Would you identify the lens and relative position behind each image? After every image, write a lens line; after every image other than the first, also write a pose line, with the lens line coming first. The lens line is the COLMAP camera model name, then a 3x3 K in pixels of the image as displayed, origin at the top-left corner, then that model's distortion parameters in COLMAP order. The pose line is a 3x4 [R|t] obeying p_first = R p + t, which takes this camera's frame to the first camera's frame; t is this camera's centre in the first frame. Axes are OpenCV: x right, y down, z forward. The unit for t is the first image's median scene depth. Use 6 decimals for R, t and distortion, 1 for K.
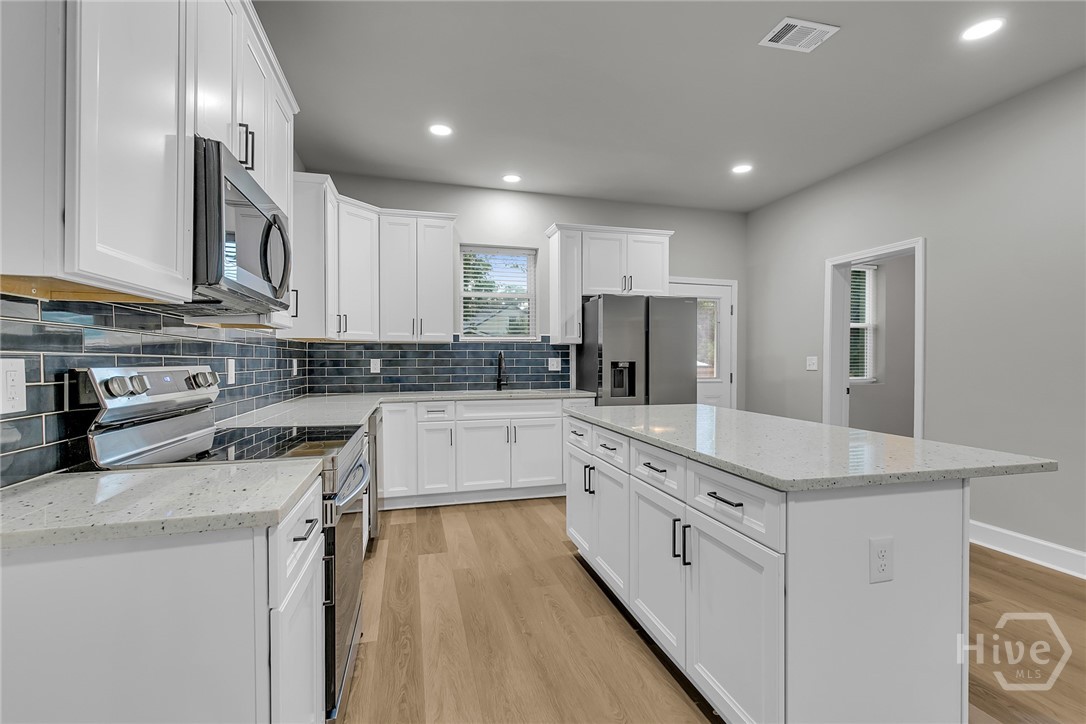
lens RADIAL K [[489.3, 0, 540.0], [0, 489.3, 362.1], [0, 0, 1]] dist [0.005407, -0.000656]
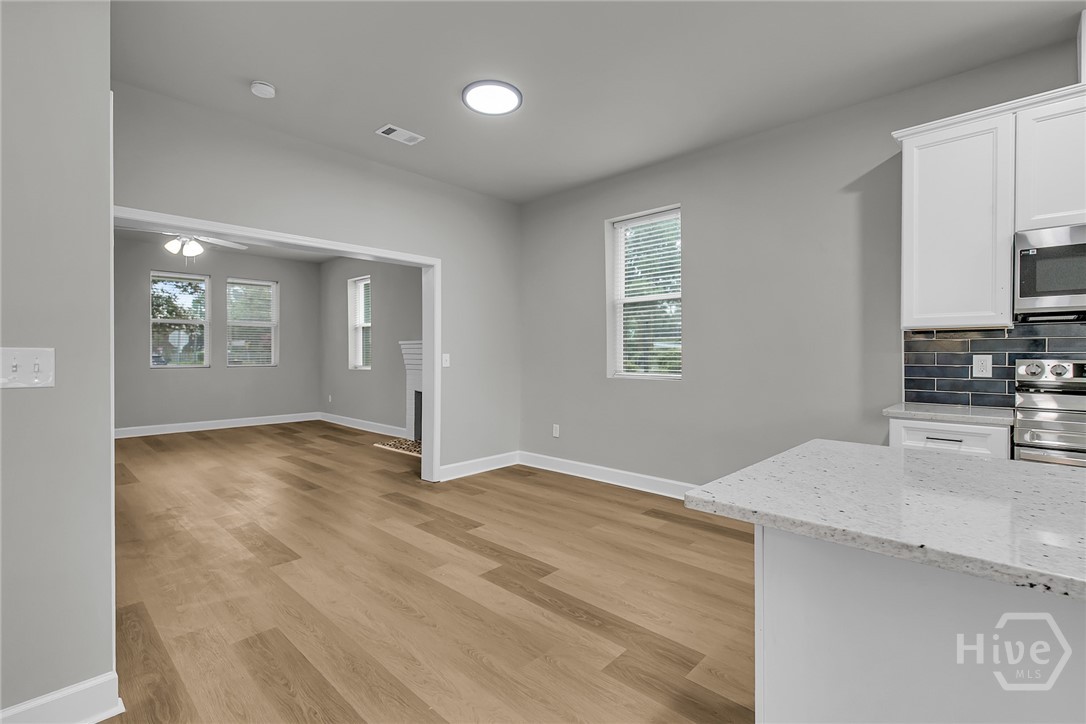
lens RADIAL K [[489.3, 0, 566.8], [0, 489.3, 354.8], [0, 0, 1]] dist [0.005407, -0.000656]
pose [[-0.830456, -0.005319, -0.557059, 0.501635], [-0.009288, 0.999948, 0.004299, 0.000684], [0.557007, 0.008744, -0.830462, 0.472056]]
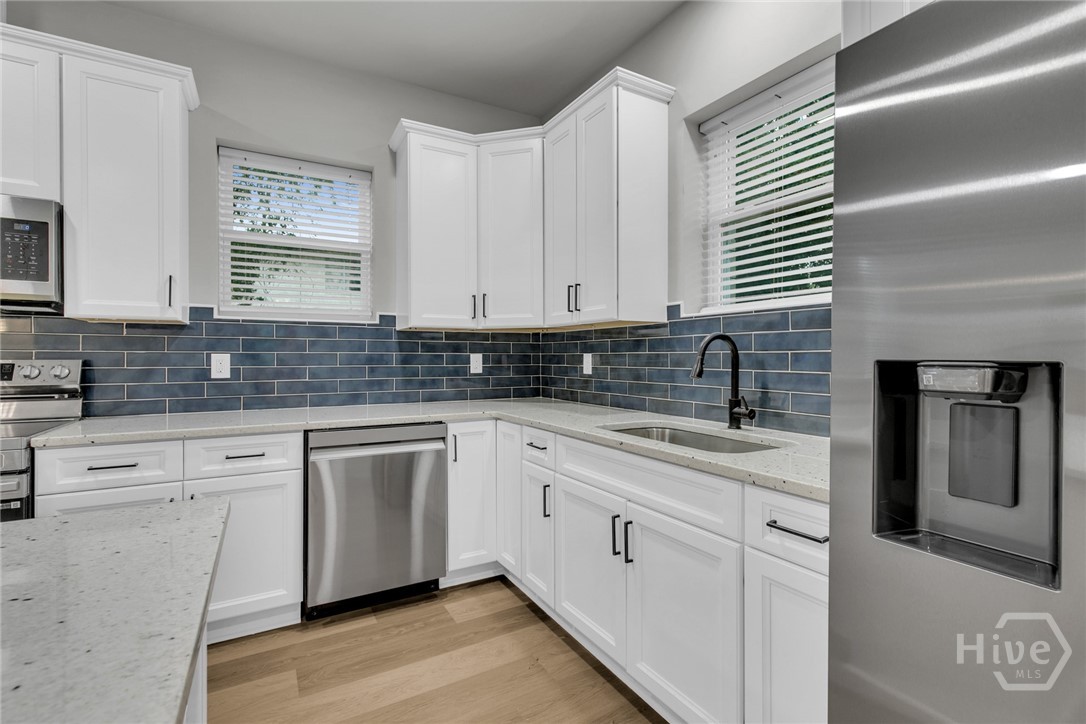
lens RADIAL K [[489.3, 0, 535.1], [0, 489.3, 357.5], [0, 0, 1]] dist [0.005407, -0.000656]
pose [[0.269531, 0.002674, -0.962988, 0.287171], [-0.005623, 0.999983, 0.001204, -0.001618], [0.962975, 0.005090, 0.269542, 0.750377]]
